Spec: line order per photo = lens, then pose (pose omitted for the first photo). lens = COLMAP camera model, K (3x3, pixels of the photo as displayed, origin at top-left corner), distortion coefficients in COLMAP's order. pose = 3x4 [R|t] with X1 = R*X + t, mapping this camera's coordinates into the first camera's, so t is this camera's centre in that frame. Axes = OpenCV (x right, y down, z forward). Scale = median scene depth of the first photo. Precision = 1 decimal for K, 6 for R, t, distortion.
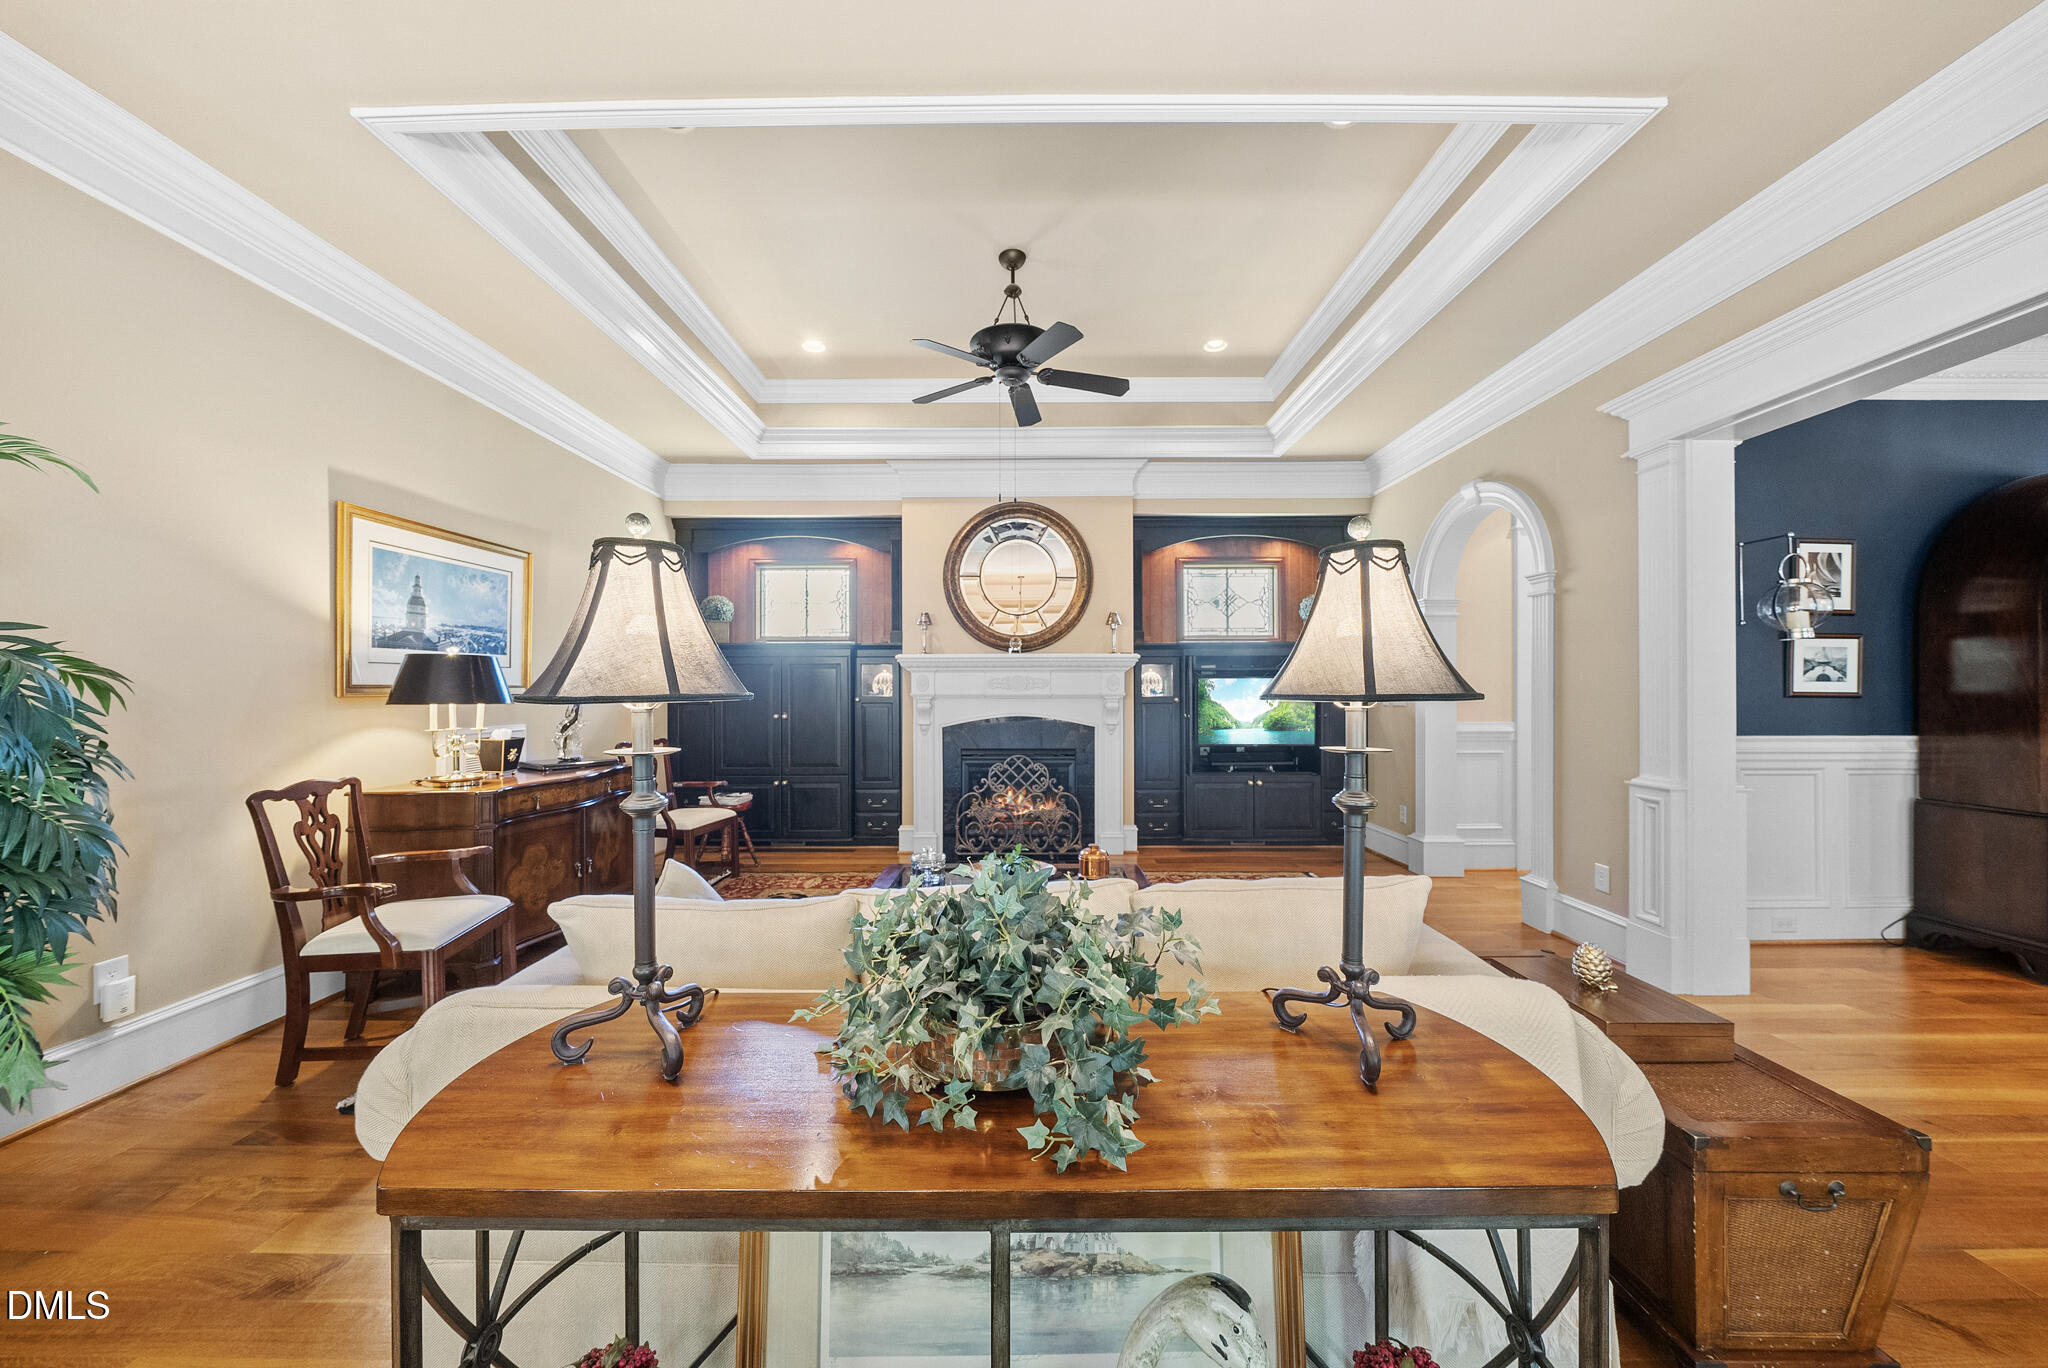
lens RADIAL K [[709.2, 0, 1022.5], [0, 709.2, 691.4], [0, 0, 1]] dist [-0.007387, -0.000220]
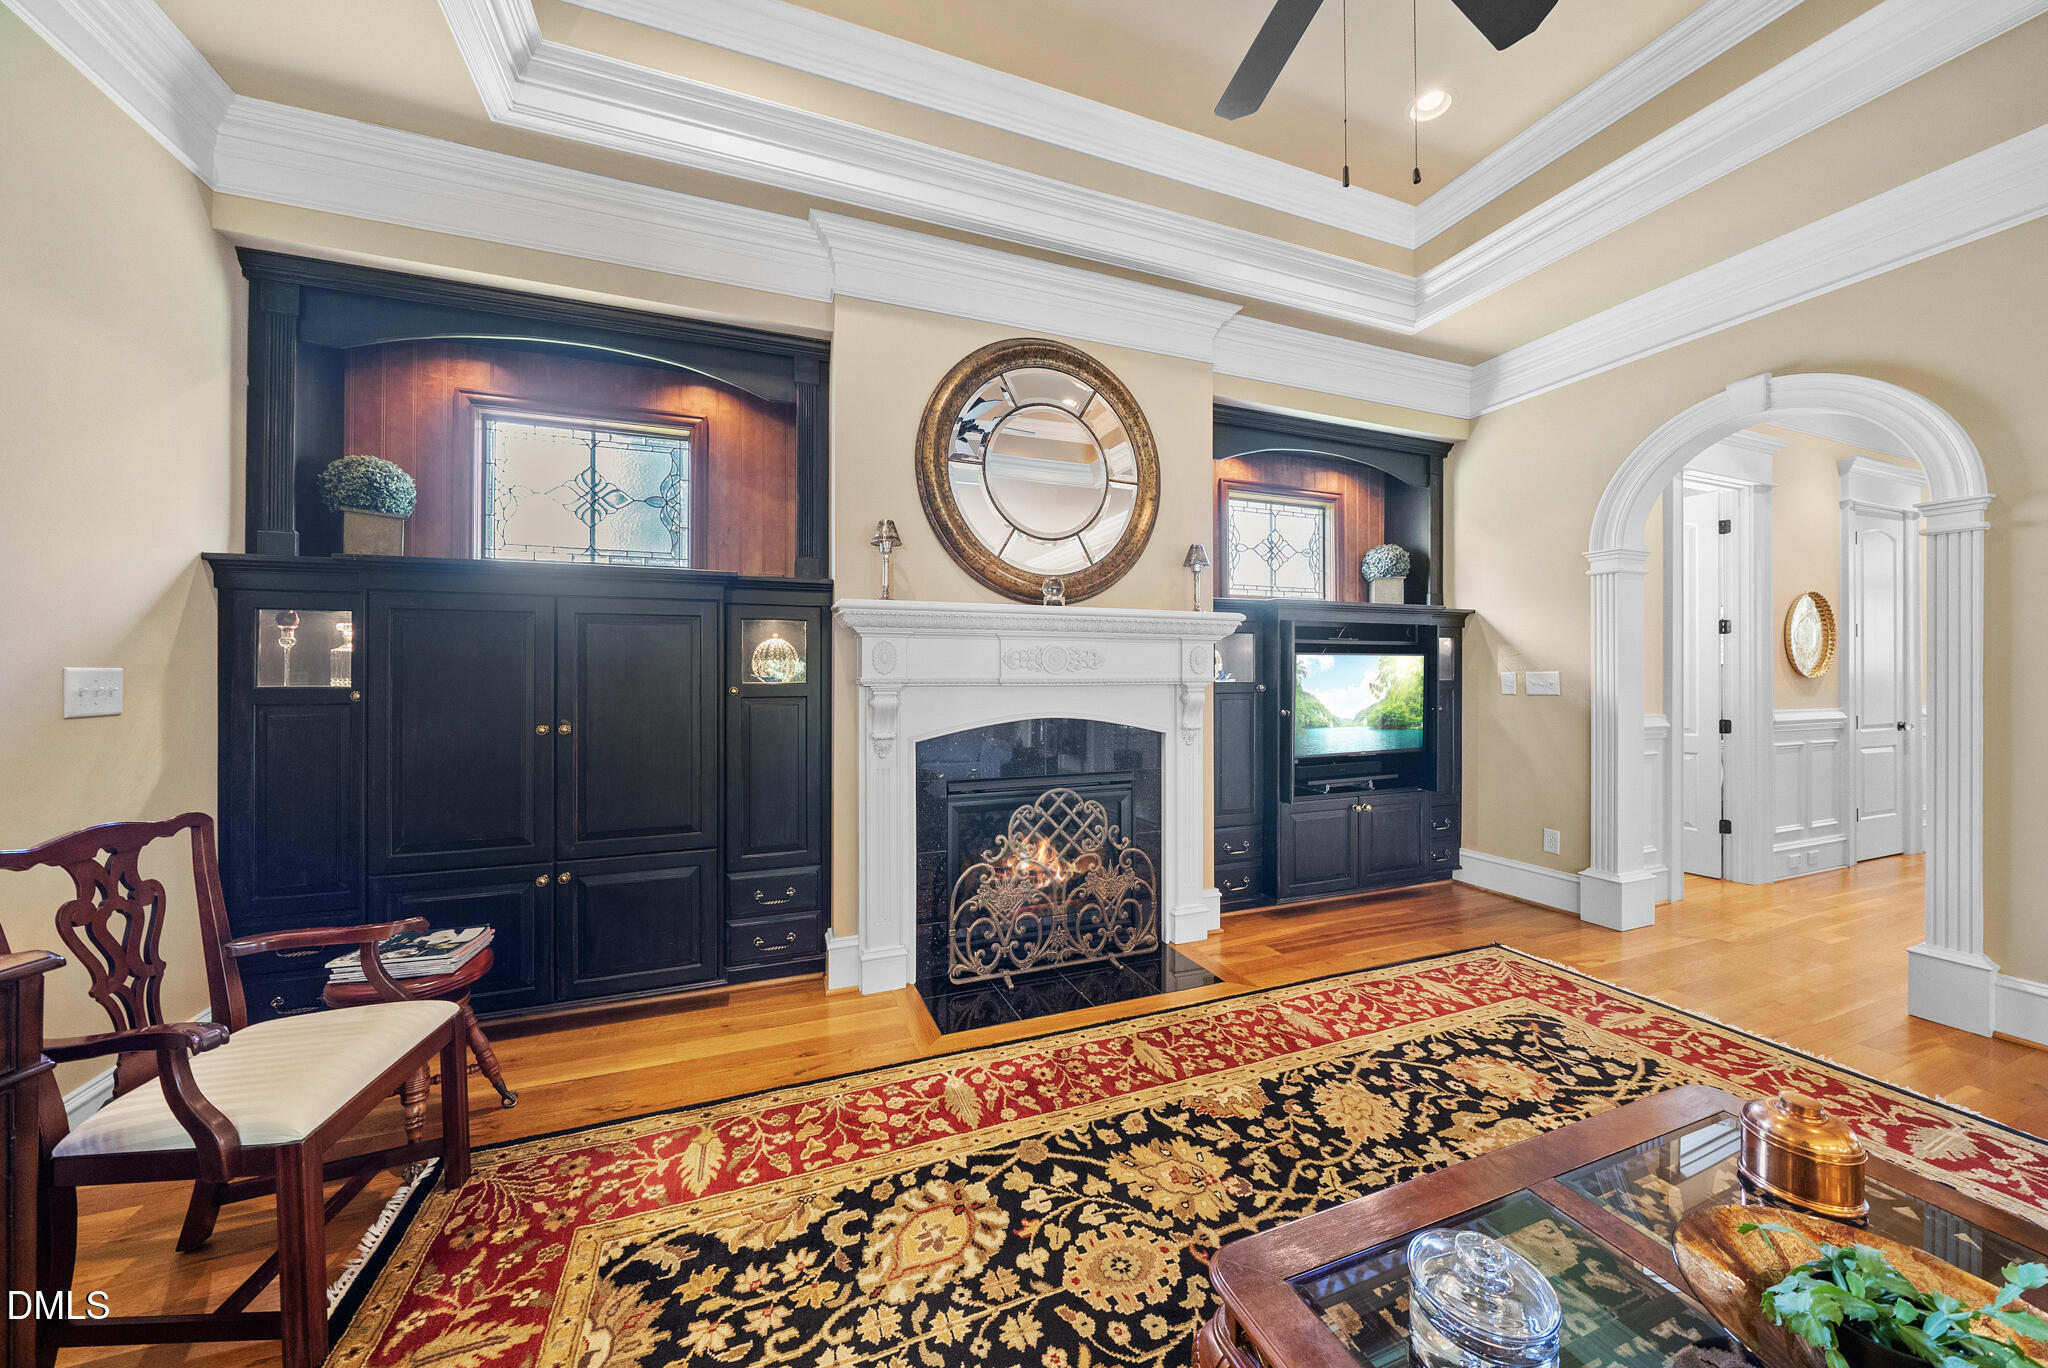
lens RADIAL K [[709.2, 0, 1024.0], [0, 709.2, 669.9], [0, 0, 1]] dist [-0.007387, -0.000220]
pose [[0.929405, 0.003055, 0.369049, -0.234439], [-0.000448, 0.999974, -0.007150, 0.000621], [-0.369062, 0.006480, 0.929382, 0.484478]]
